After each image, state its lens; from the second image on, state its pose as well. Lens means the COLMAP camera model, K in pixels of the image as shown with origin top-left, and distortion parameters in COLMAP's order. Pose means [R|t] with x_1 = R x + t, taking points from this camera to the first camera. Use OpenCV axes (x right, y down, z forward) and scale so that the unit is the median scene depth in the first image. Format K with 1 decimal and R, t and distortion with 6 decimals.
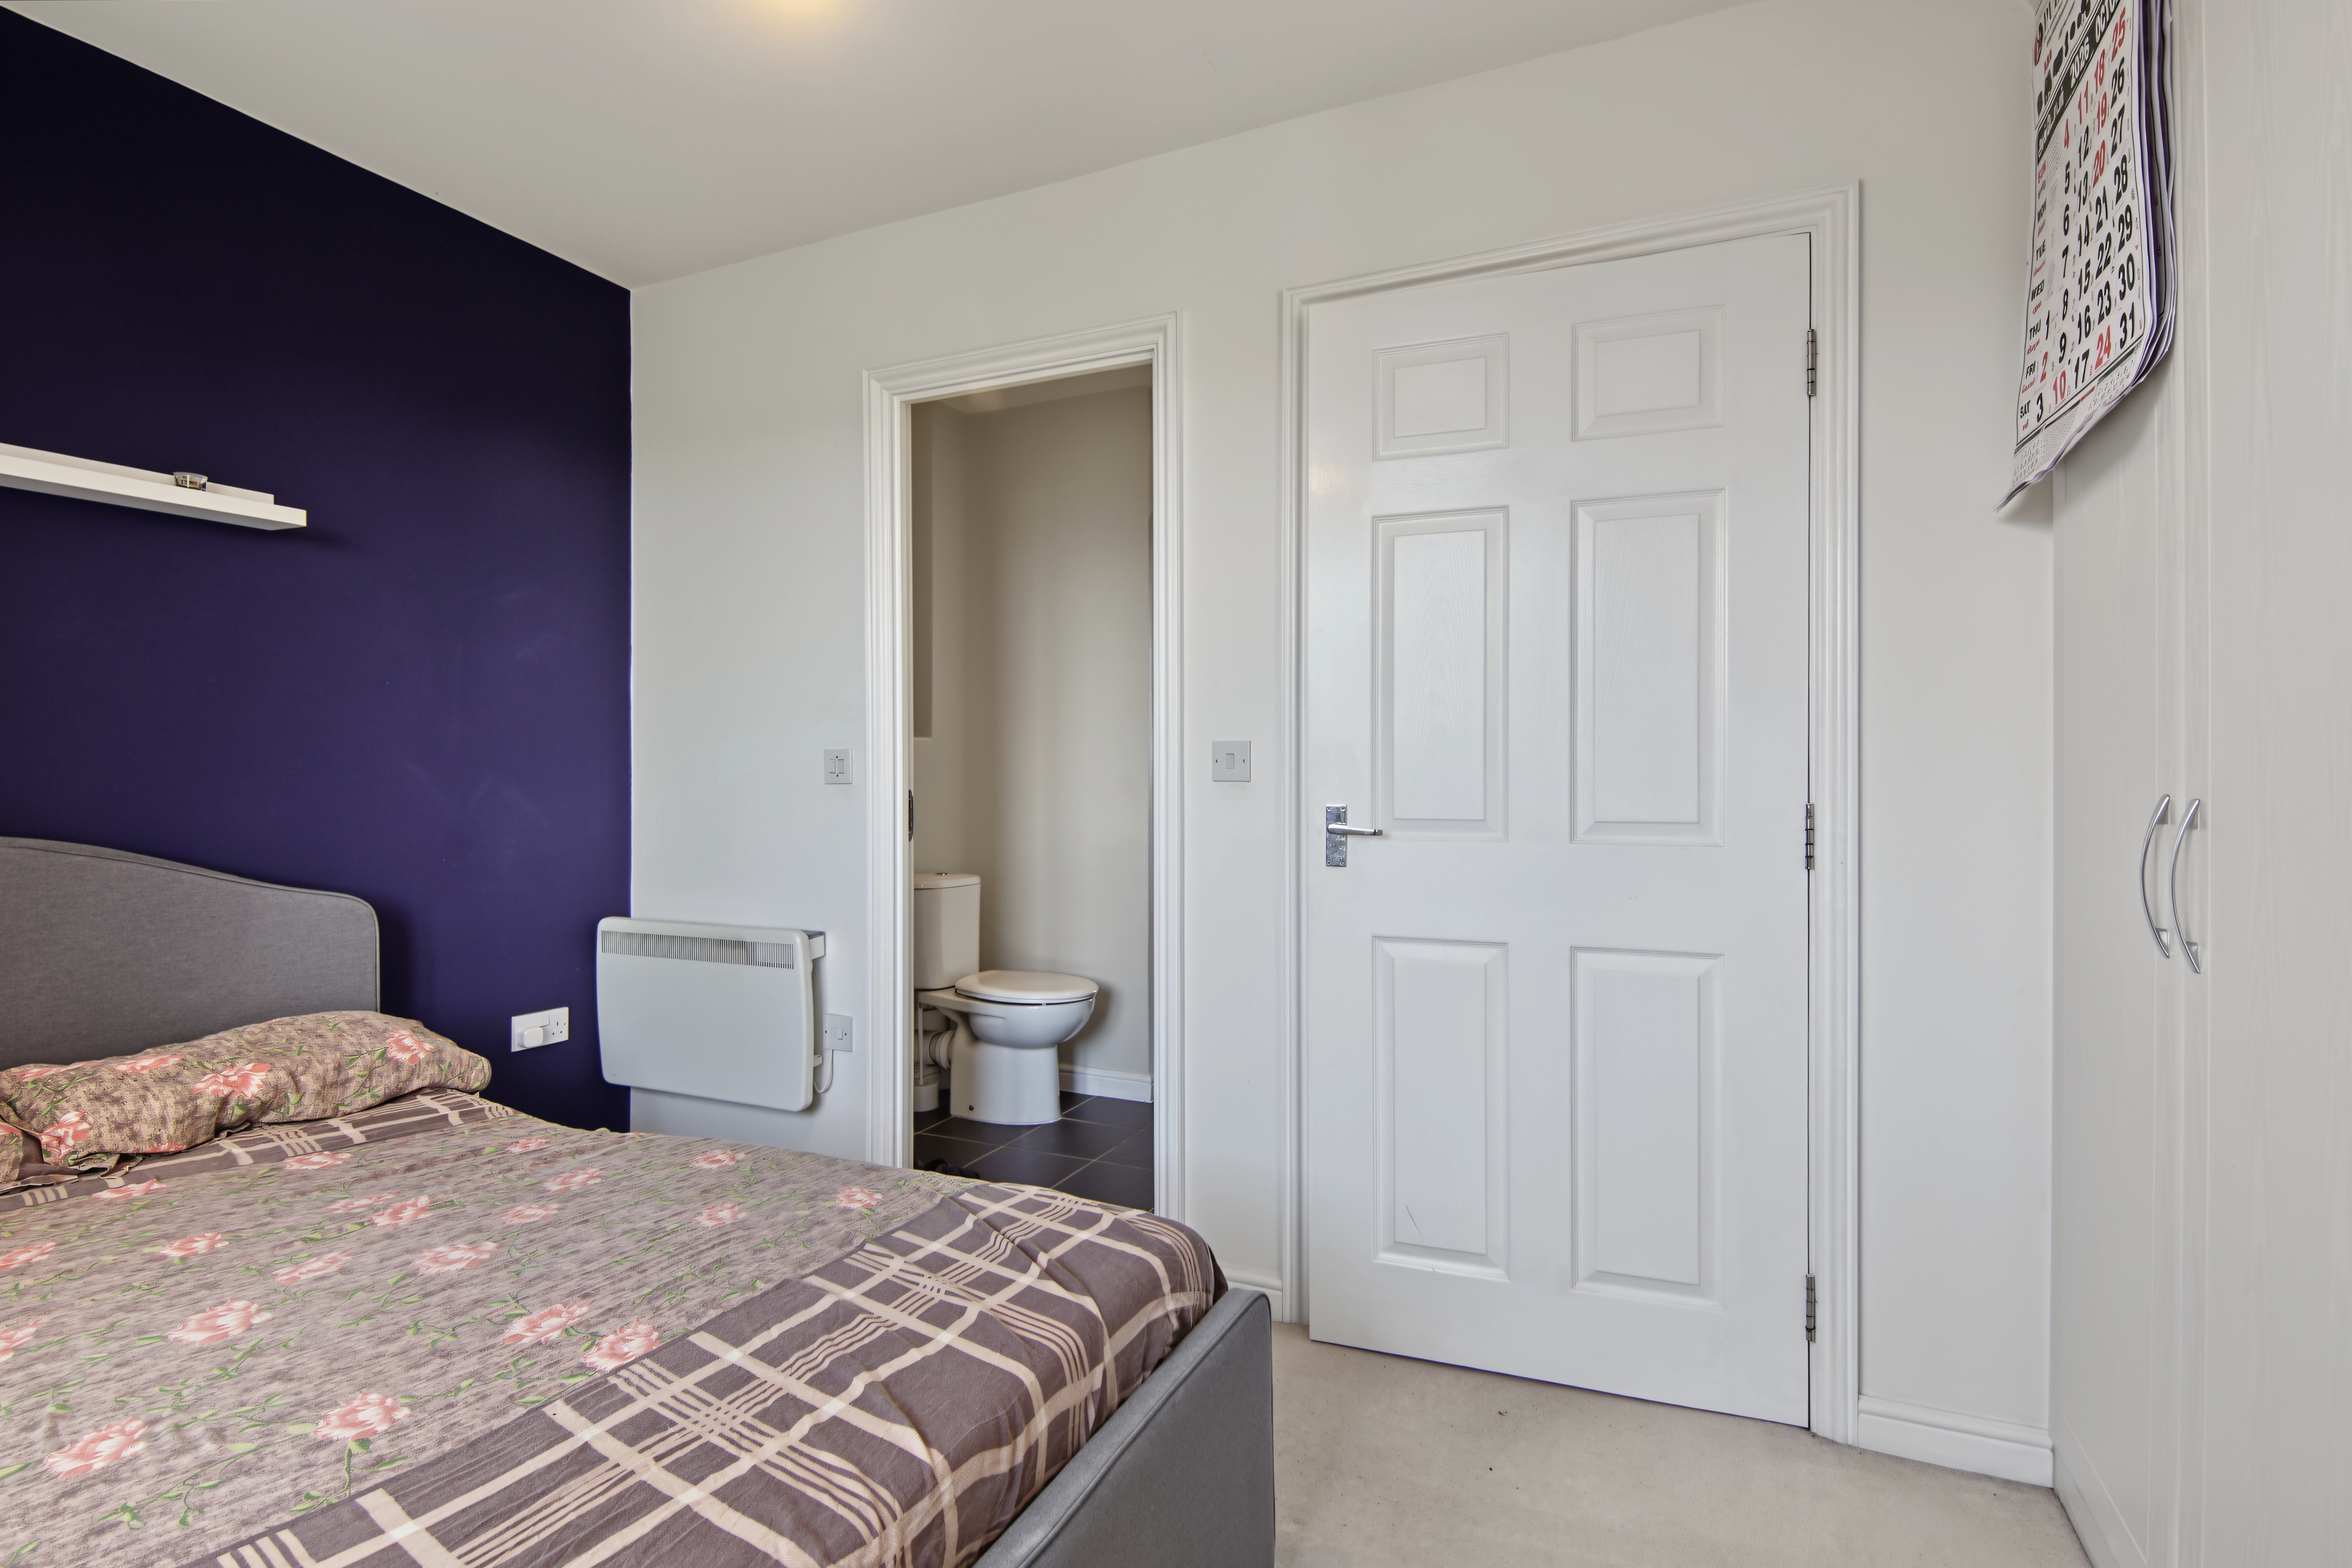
lens RADIAL K [[1144.2, 0, 1164.3], [0, 1144.2, 775.8], [0, 0, 1]] dist [-0.001970, -0.001323]
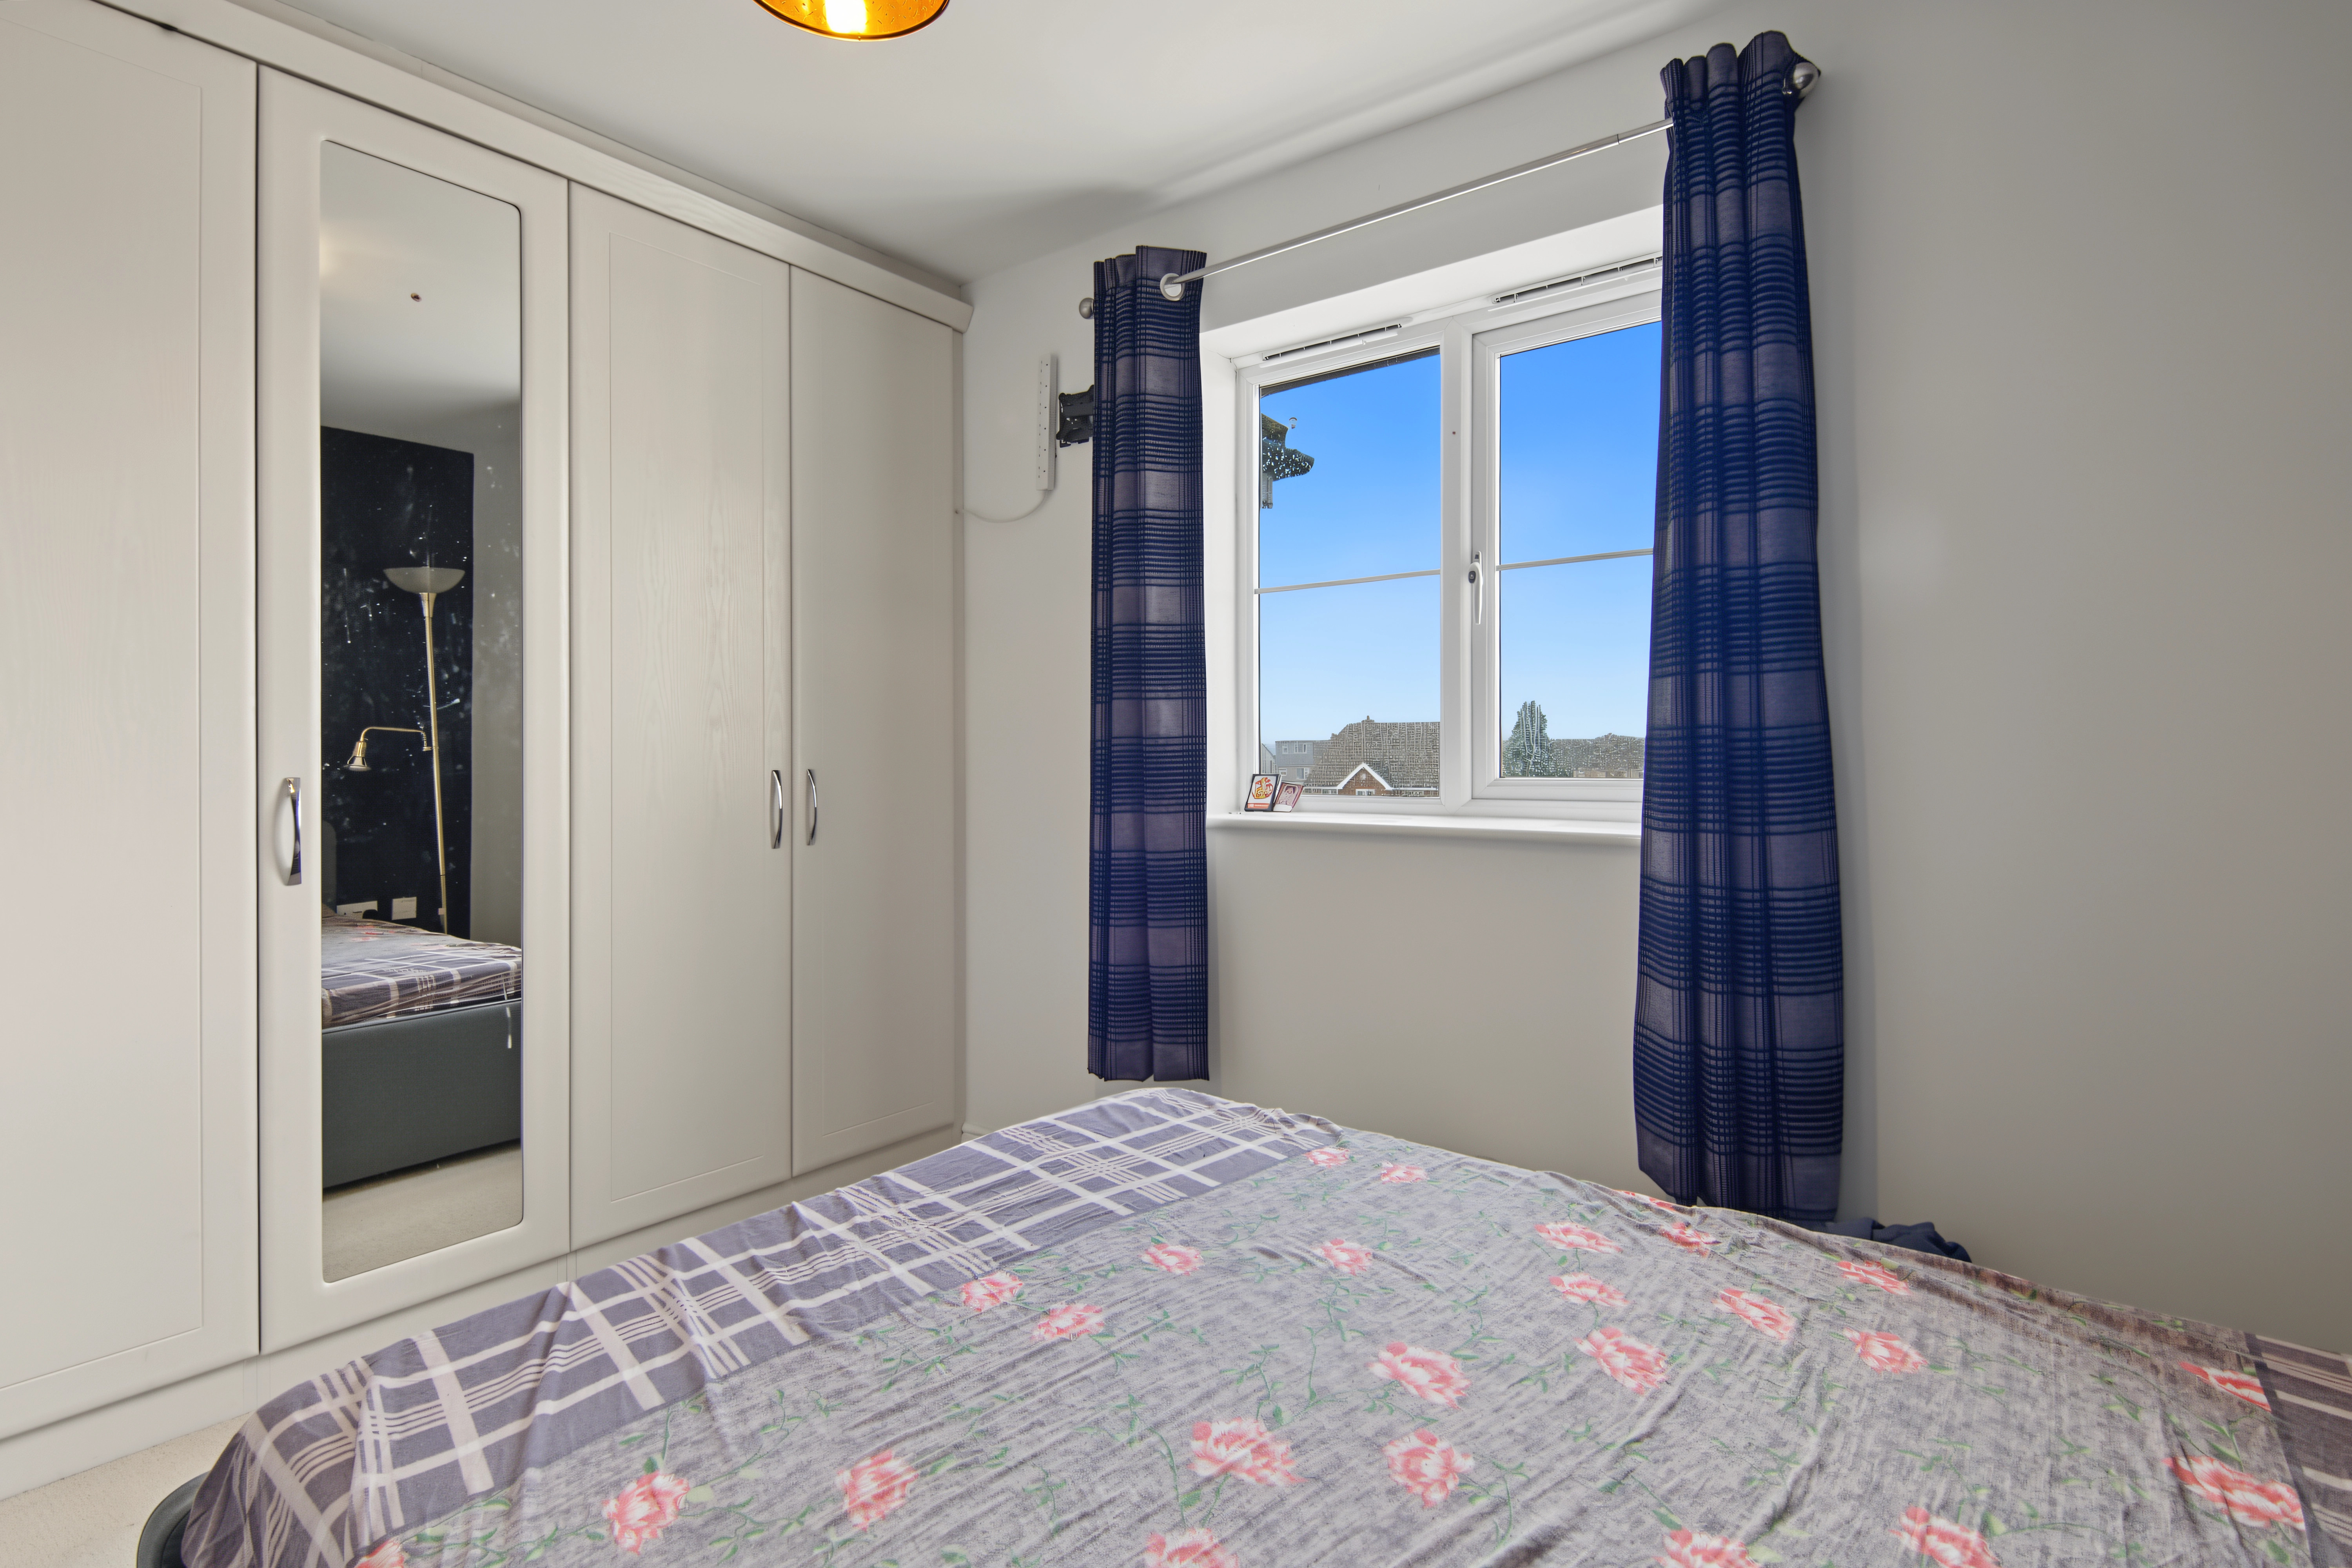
lens RADIAL K [[1159.6, 0, 1176.6], [0, 1159.6, 758.3], [0, 0, 1]] dist [0.003058, 0.000027]
pose [[-0.978187, 0.000232, 0.207726, -0.709508], [0.002728, 0.999927, 0.011732, -0.012724], [-0.207709, 0.012043, -0.978117, 1.649936]]
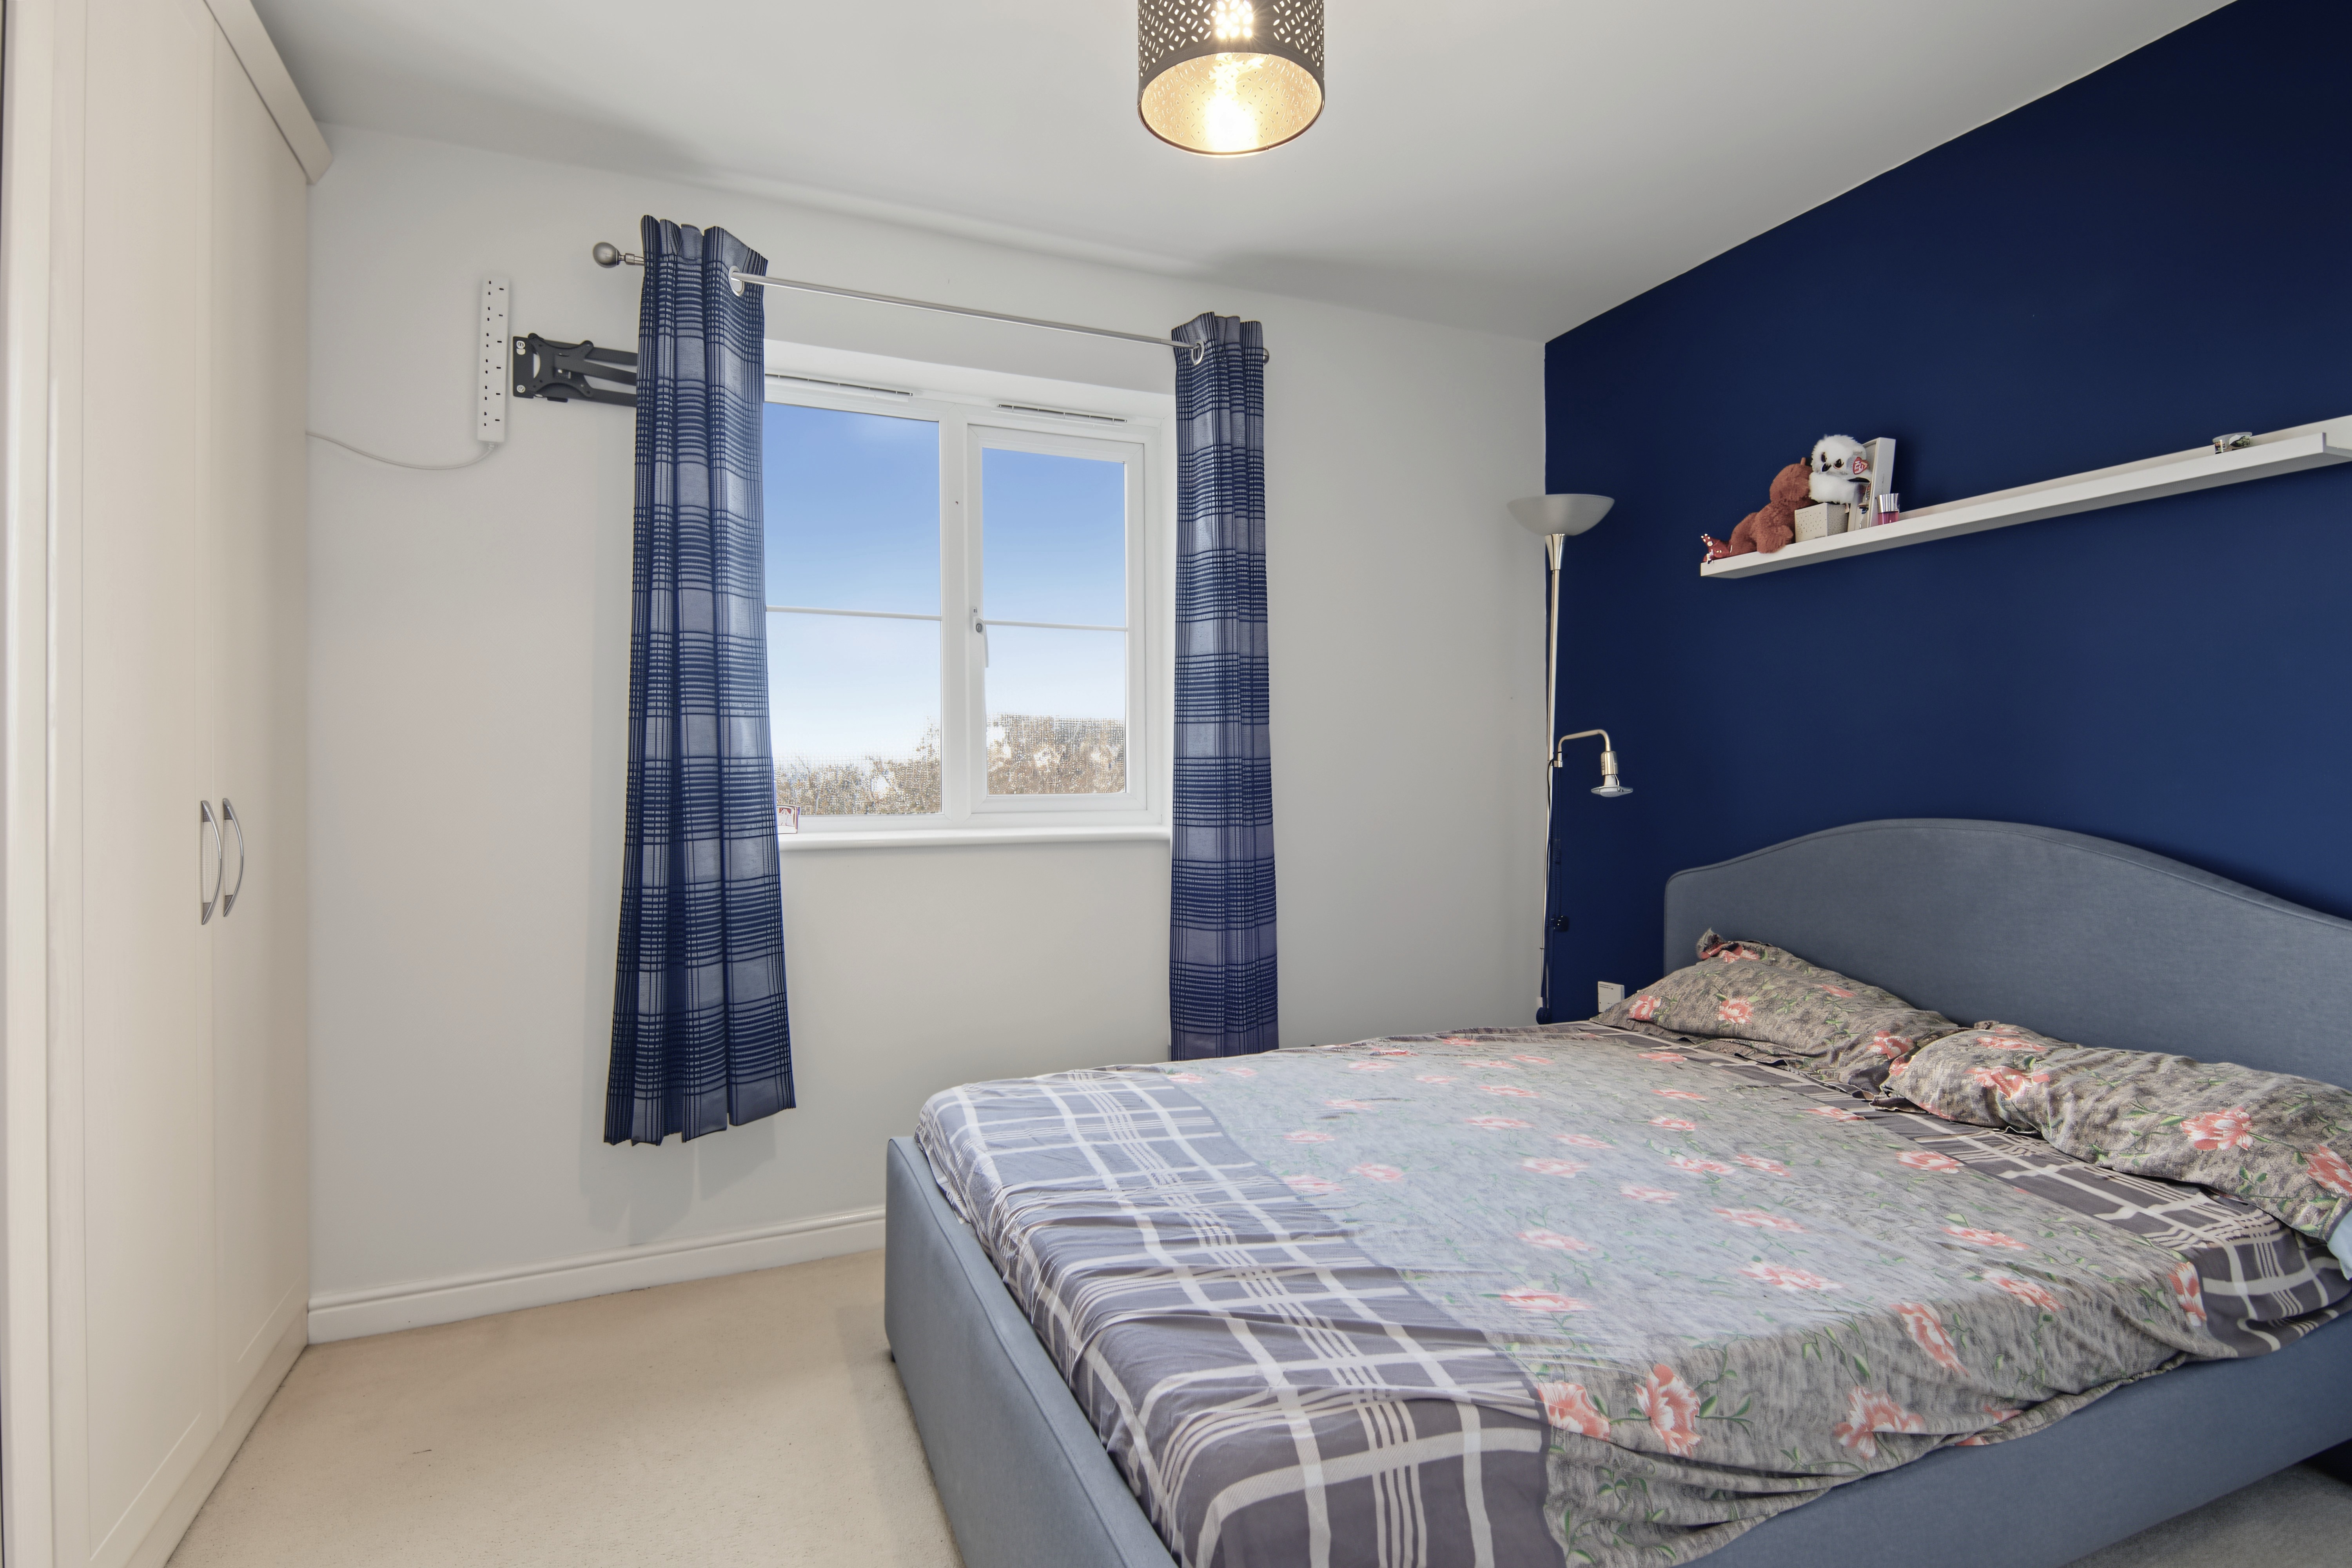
lens RADIAL K [[1144.2, 0, 1164.3], [0, 1144.2, 775.8], [0, 0, 1]] dist [-0.001970, -0.001323]
pose [[-0.668730, 0.003132, -0.743499, 0.553892], [0.001143, 0.999994, 0.003184, -0.002831], [0.743504, 0.001279, -0.668730, 1.465123]]
